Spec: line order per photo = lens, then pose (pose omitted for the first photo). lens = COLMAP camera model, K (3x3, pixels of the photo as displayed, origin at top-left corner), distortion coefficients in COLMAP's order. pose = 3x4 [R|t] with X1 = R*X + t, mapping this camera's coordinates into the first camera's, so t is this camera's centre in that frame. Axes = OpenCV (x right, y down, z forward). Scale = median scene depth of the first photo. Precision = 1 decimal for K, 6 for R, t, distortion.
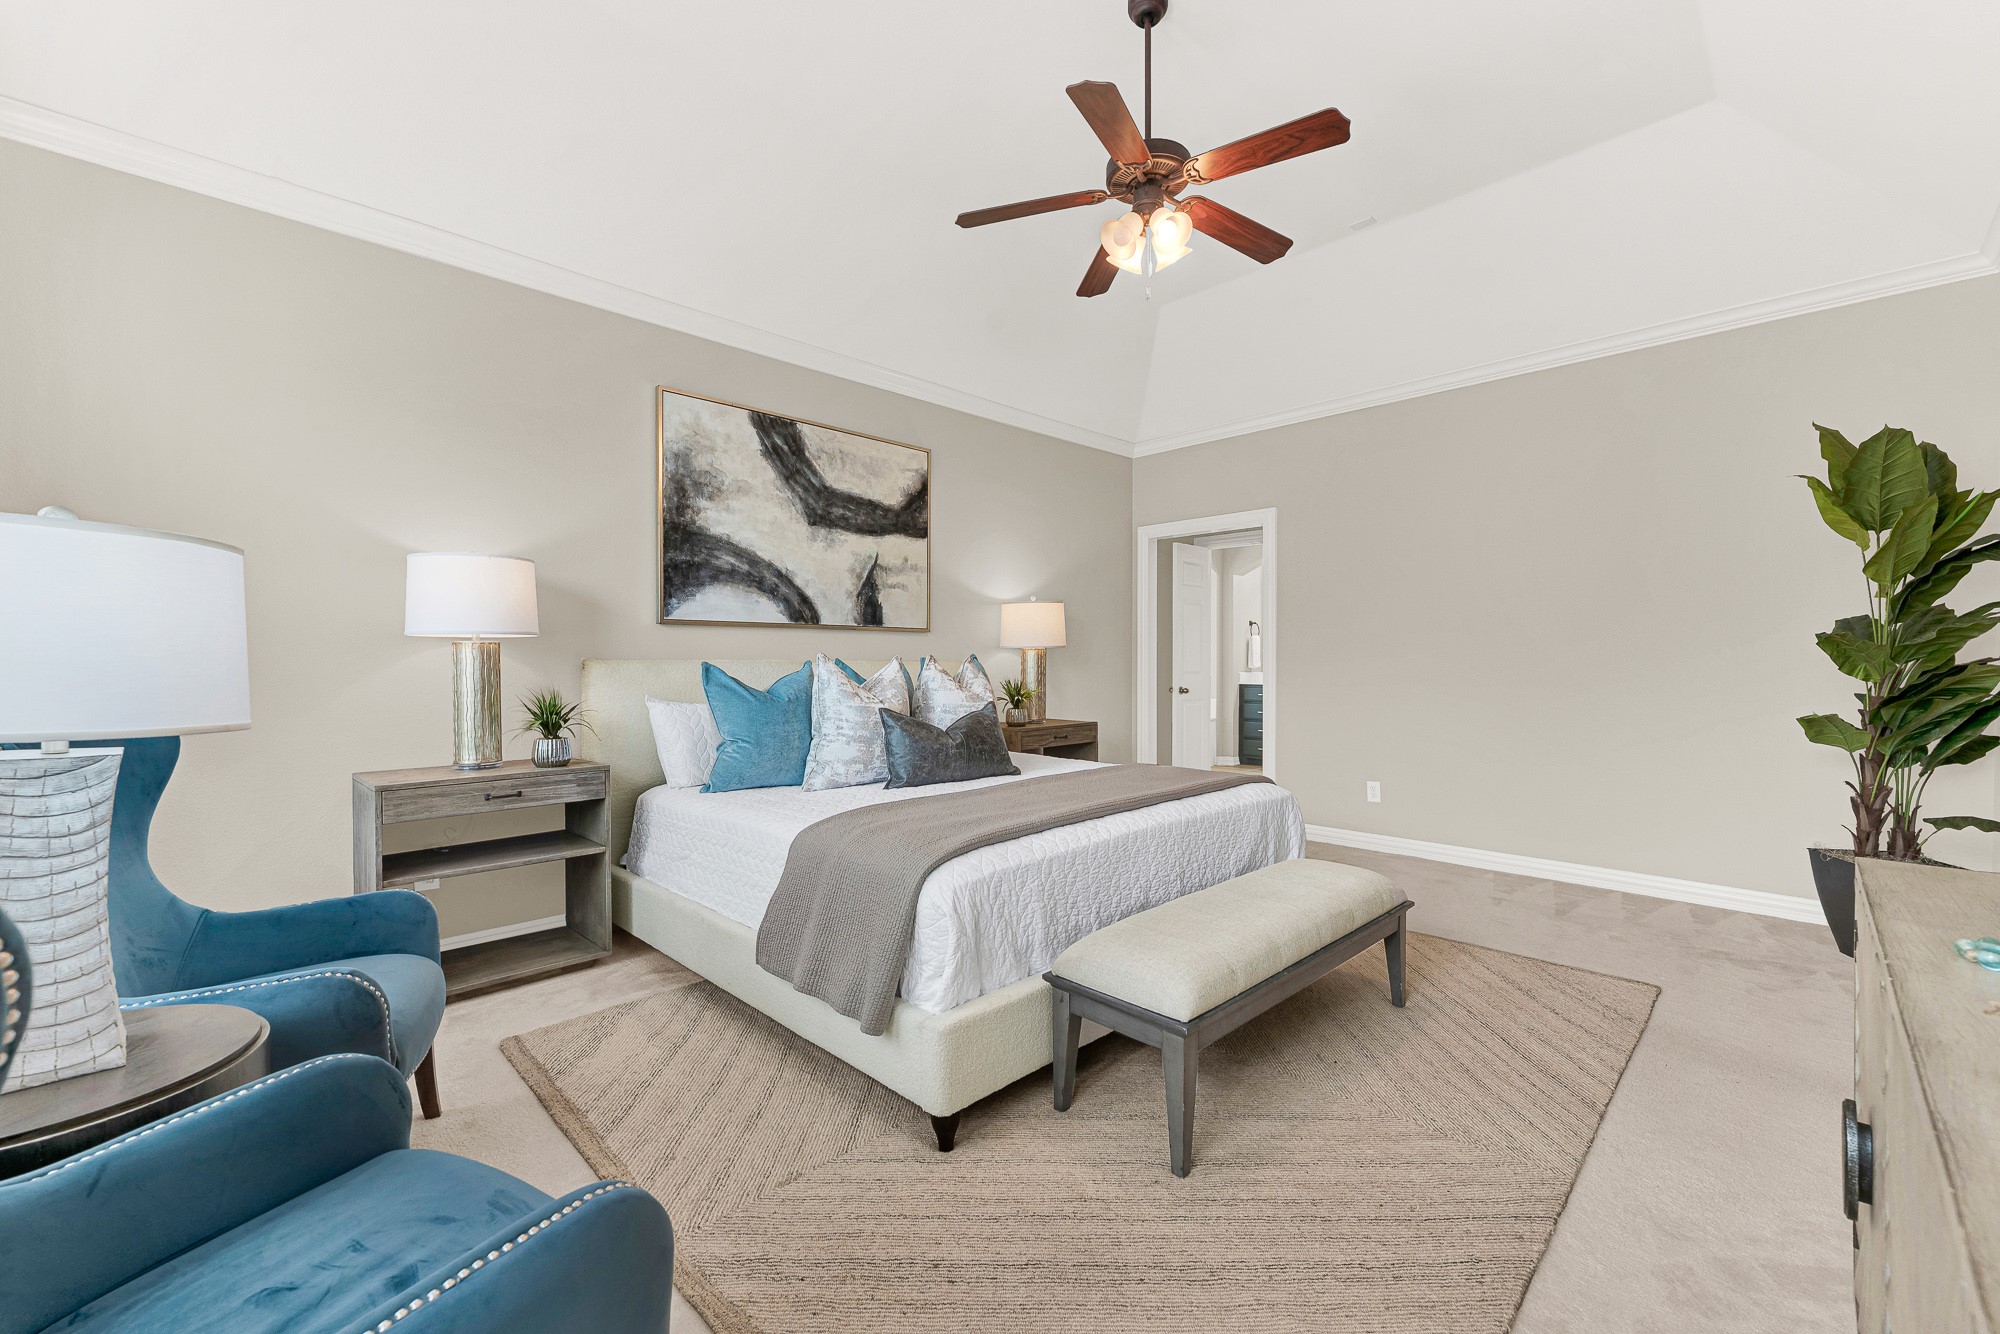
lens RADIAL K [[816.6, 0, 1006.9], [0, 816.6, 658.2], [0, 0, 1]] dist [0.000444, 0.000130]
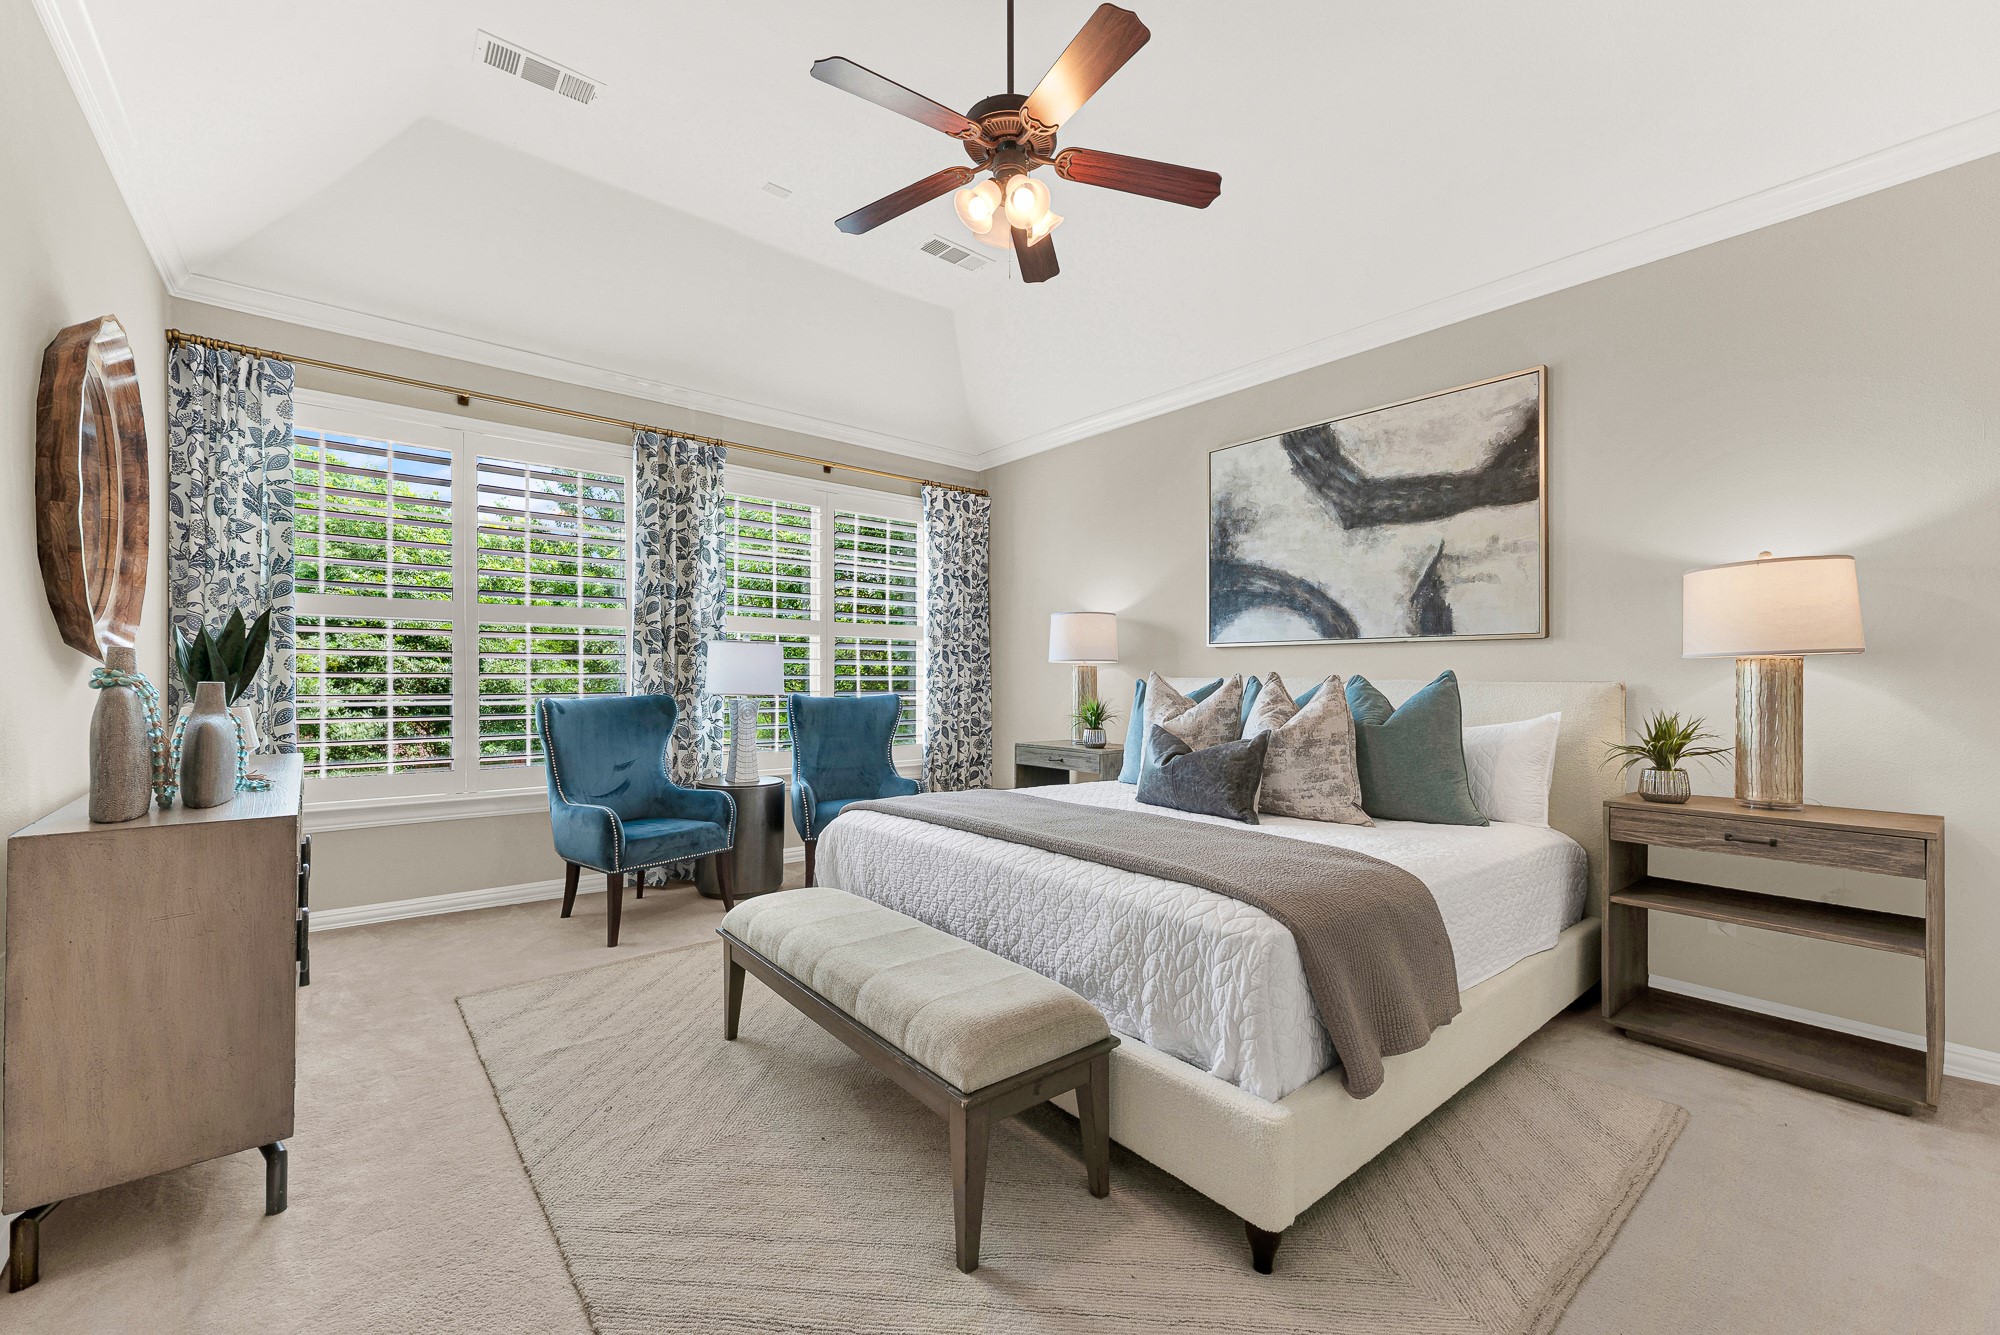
lens RADIAL K [[816.6, 0, 1006.3], [0, 816.6, 674.9], [0, 0, 1]] dist [0.000444, 0.000130]
pose [[-0.100058, -0.001341, -0.994981, 0.695550], [-0.004729, 0.999988, -0.000872, 0.001032], [0.994970, 0.004618, -0.100063, 0.714450]]
